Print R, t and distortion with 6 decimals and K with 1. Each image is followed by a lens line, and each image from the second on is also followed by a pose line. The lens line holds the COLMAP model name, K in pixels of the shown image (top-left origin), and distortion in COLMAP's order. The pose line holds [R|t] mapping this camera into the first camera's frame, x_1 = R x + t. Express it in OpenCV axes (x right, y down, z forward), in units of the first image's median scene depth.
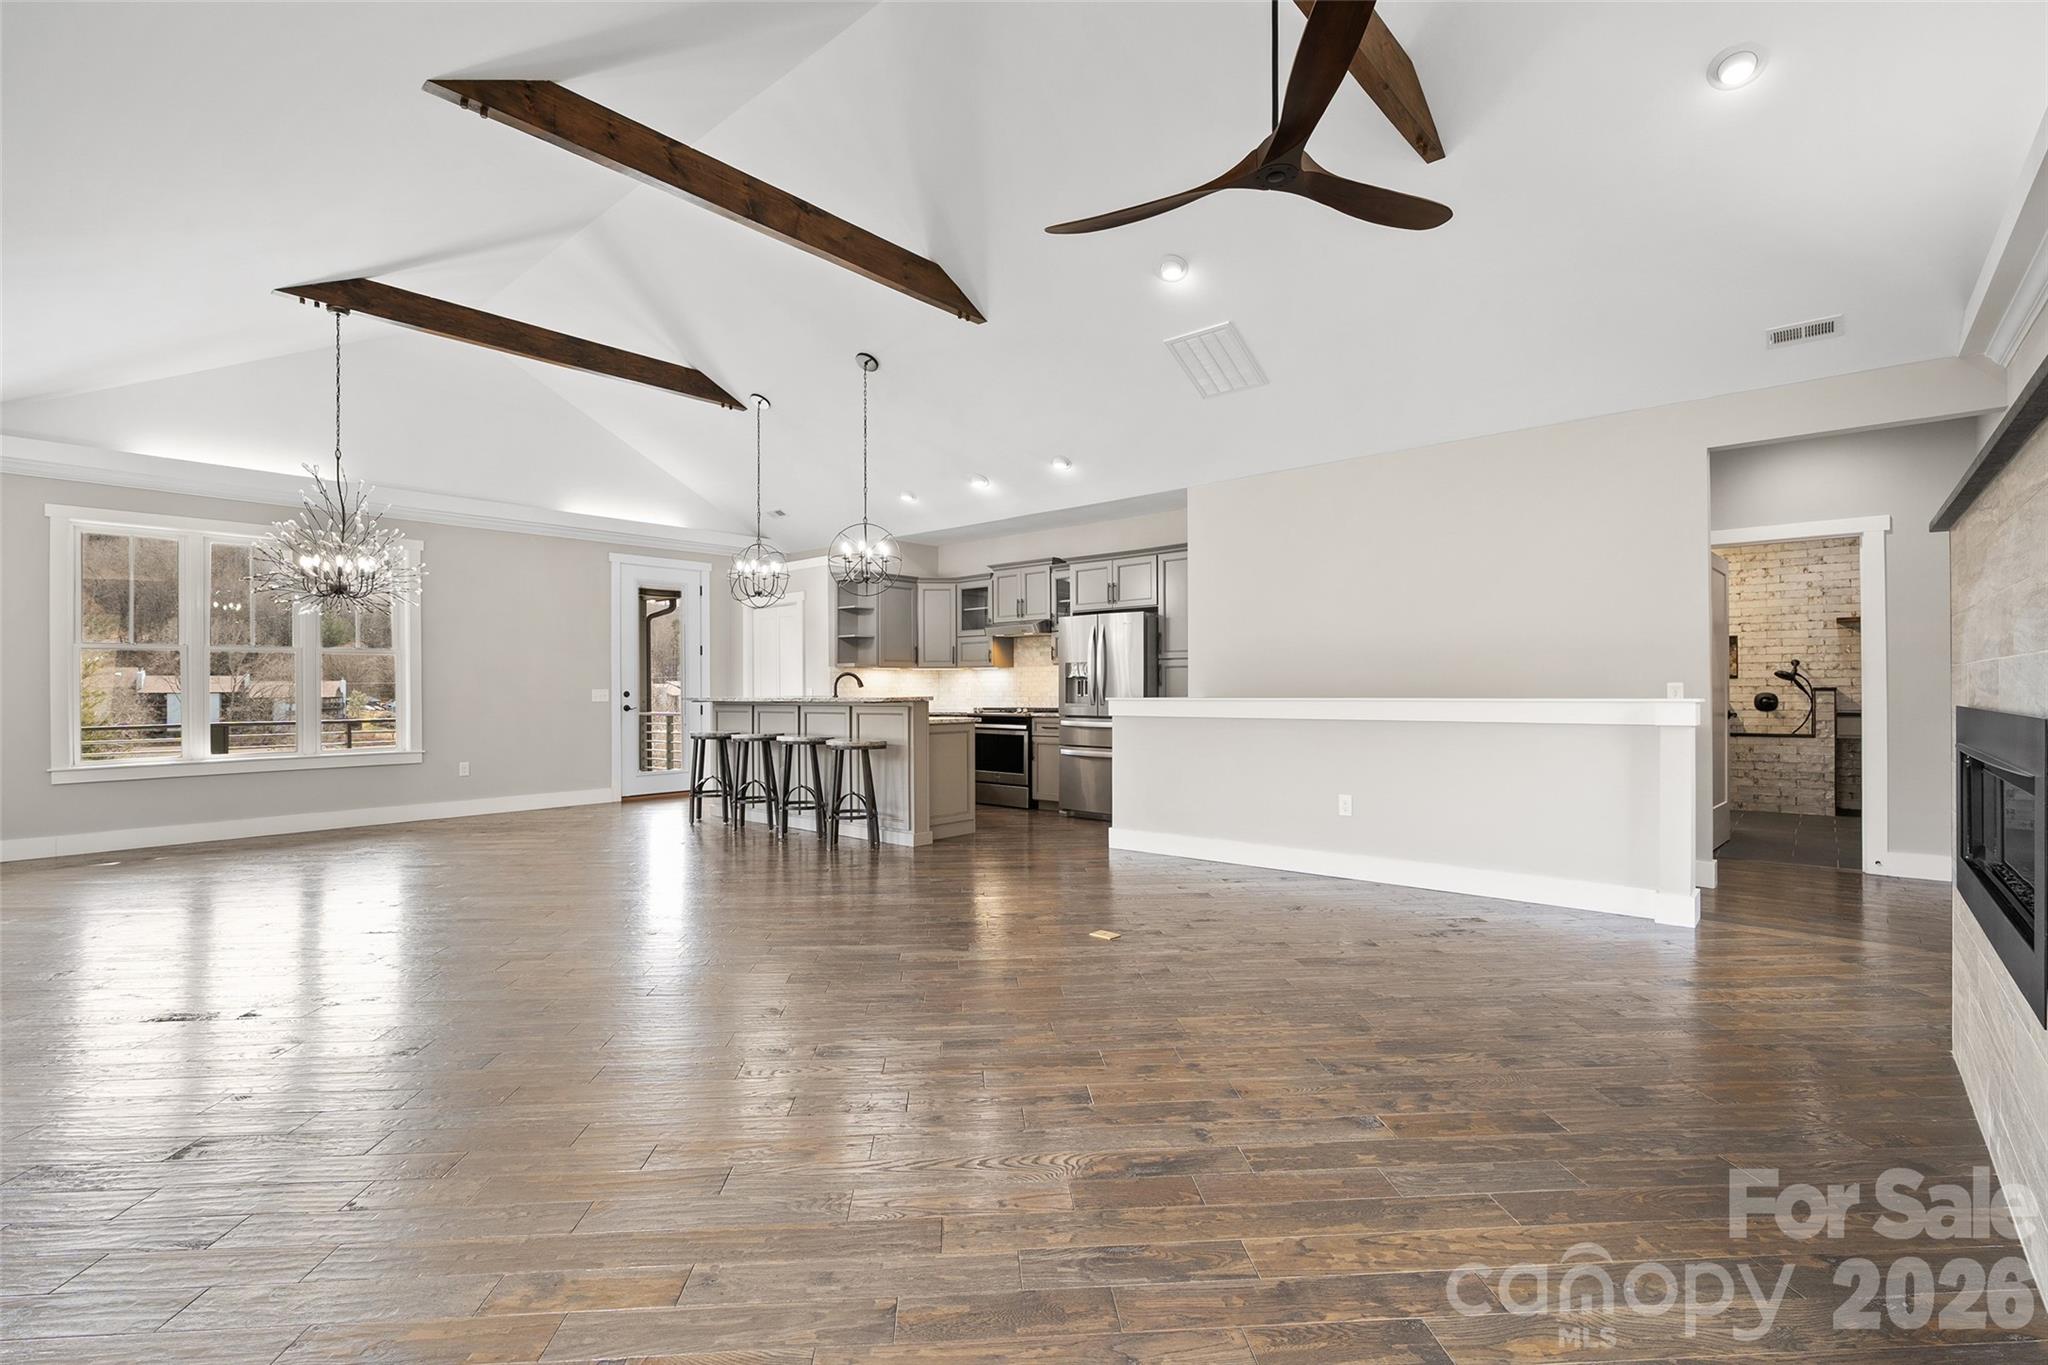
lens RADIAL K [[911.5, 0, 1024.0], [0, 911.5, 682.5], [0, 0, 1]] dist [-0.000781, -0.000241]
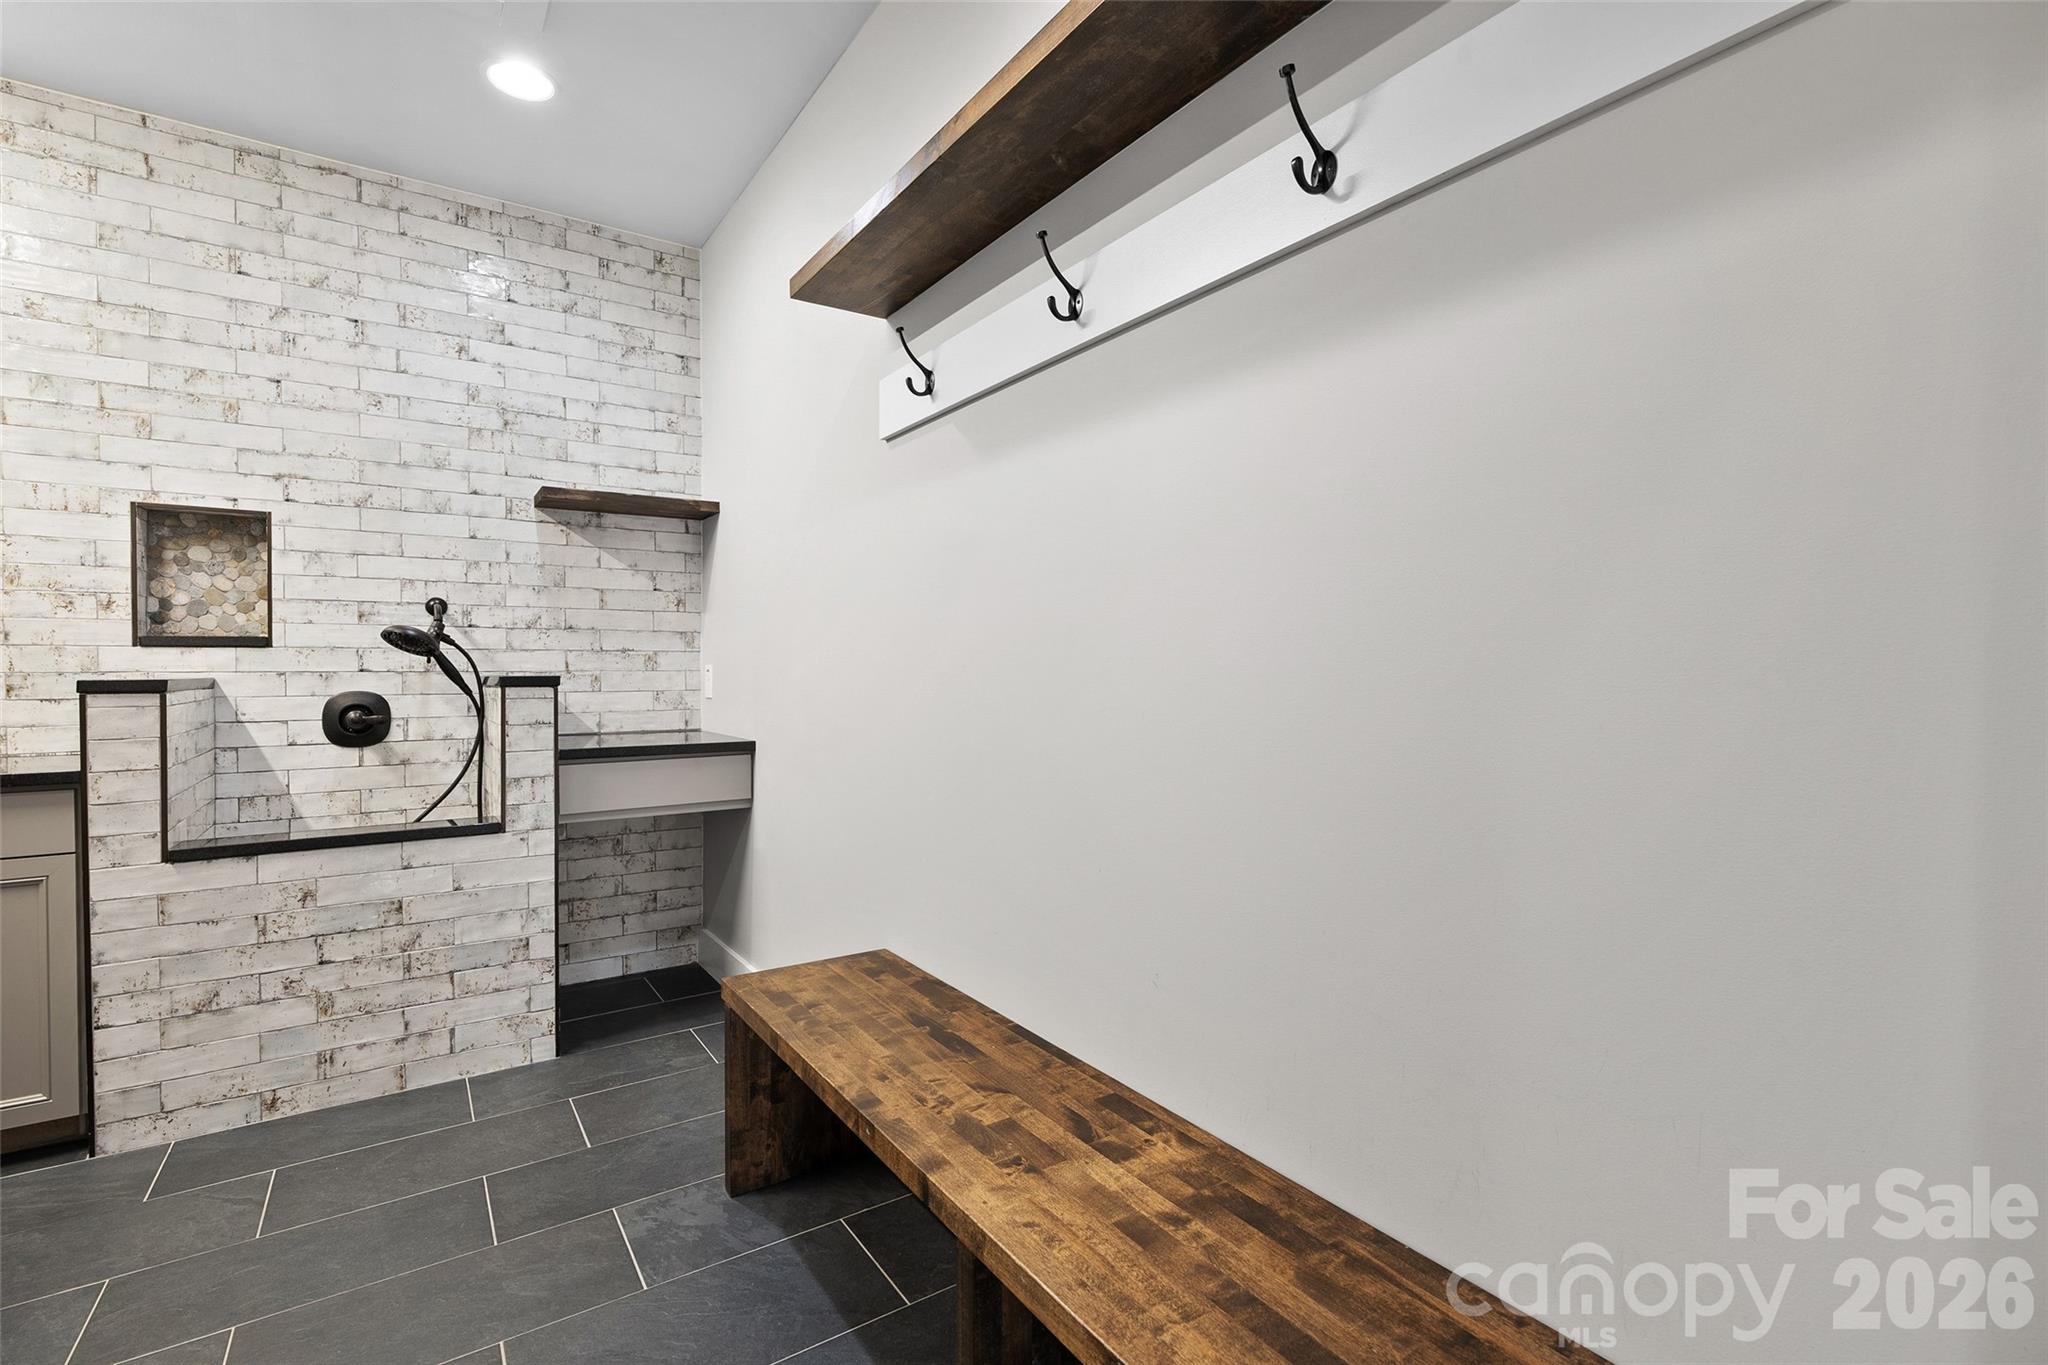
lens RADIAL K [[933.0, 0, 1030.6], [0, 933.0, 663.0], [0, 0, 1]] dist [-0.001094, 0.000661]
pose [[0.250547, 0.003322, 0.968099, 0.555594], [-0.000634, 0.999994, -0.003267, 0.001390], [-0.968104, 0.000205, 0.250548, 0.687913]]
